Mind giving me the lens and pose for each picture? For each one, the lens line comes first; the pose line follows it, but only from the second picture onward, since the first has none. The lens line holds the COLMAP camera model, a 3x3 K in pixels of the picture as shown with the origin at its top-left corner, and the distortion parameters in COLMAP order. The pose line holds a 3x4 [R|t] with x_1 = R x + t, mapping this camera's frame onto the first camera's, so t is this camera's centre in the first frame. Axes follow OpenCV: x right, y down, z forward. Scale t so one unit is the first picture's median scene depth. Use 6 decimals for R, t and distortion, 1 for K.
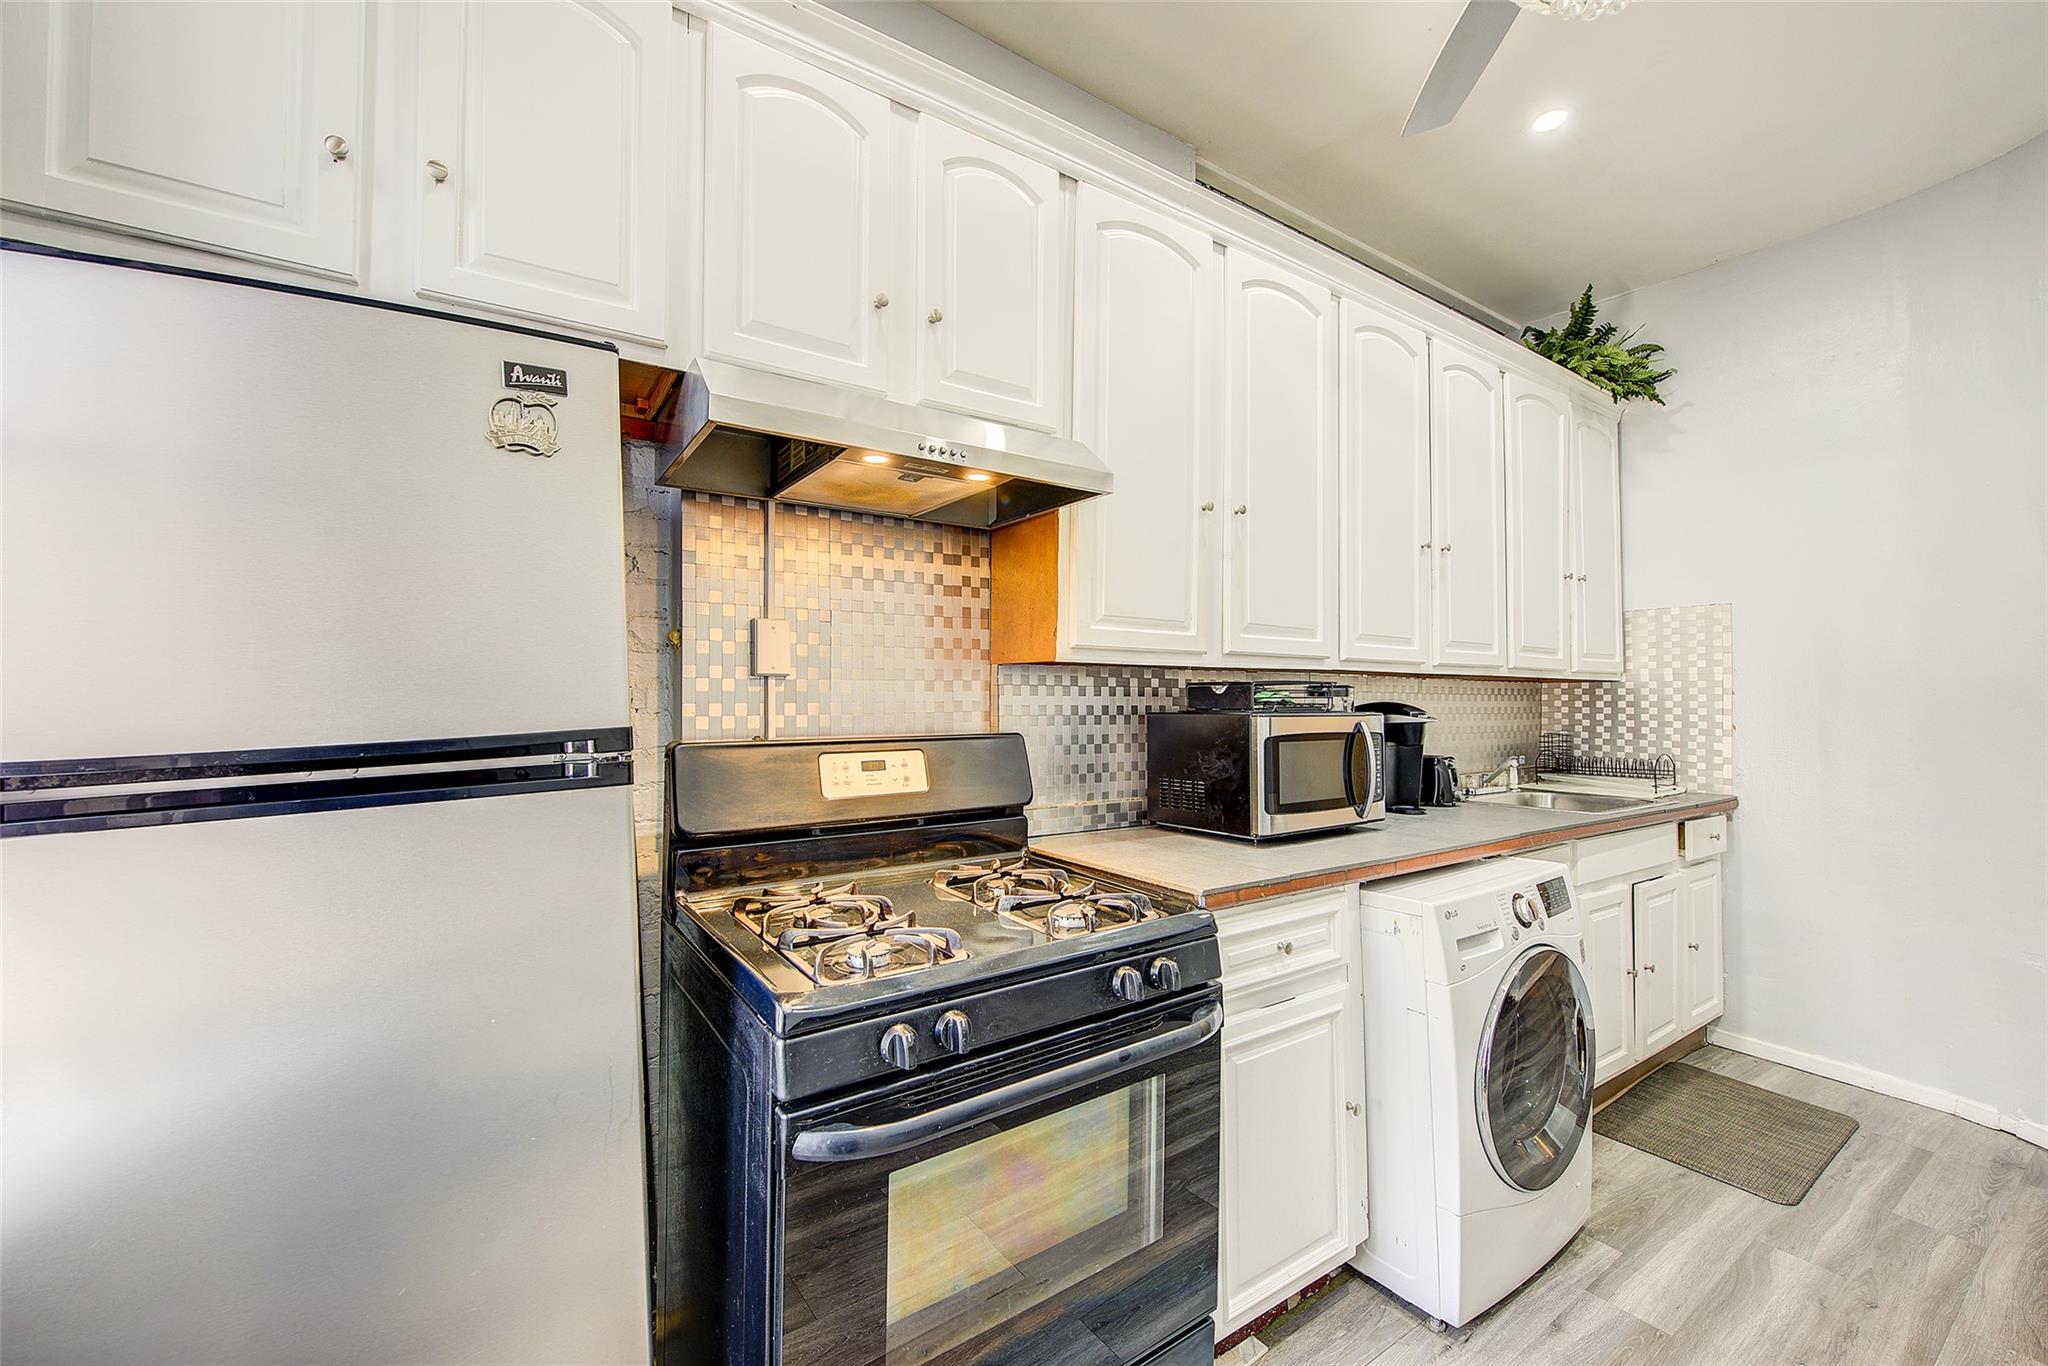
lens RADIAL K [[811.3, 0, 1045.1], [0, 811.3, 684.7], [0, 0, 1]] dist [-0.003250, -0.001110]
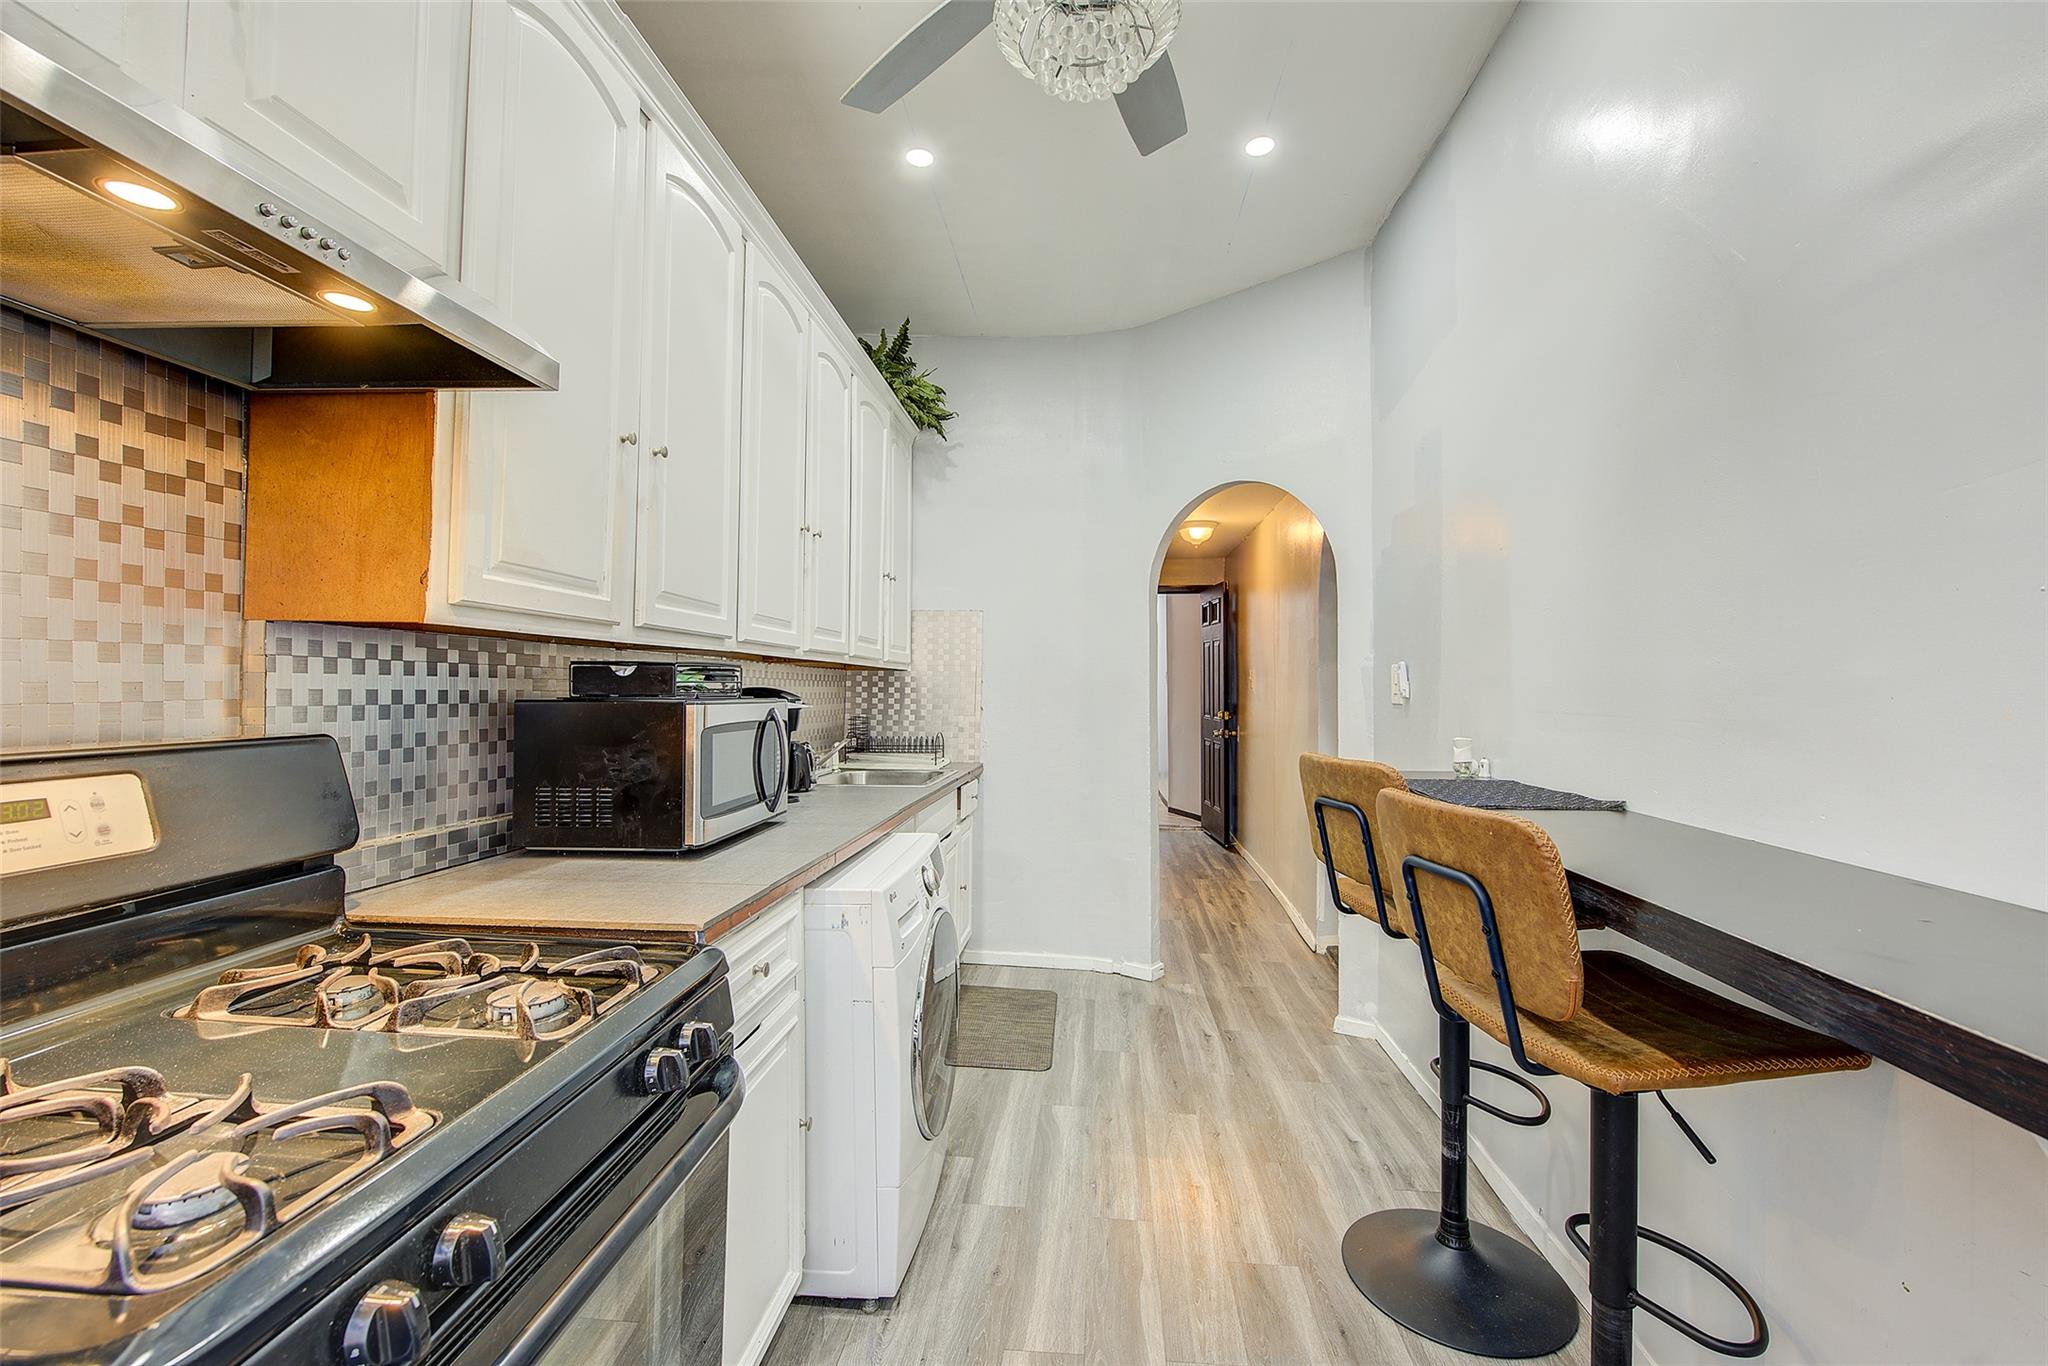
lens RADIAL K [[839.0, 0, 1029.8], [0, 839.0, 682.5], [0, 0, 1]] dist [-0.003794, -0.001124]
pose [[0.634077, 0.010463, 0.773199, -0.173145], [-0.023230, 0.999715, 0.005522, 0.003960], [-0.772921, -0.021463, 0.634139, 0.169833]]
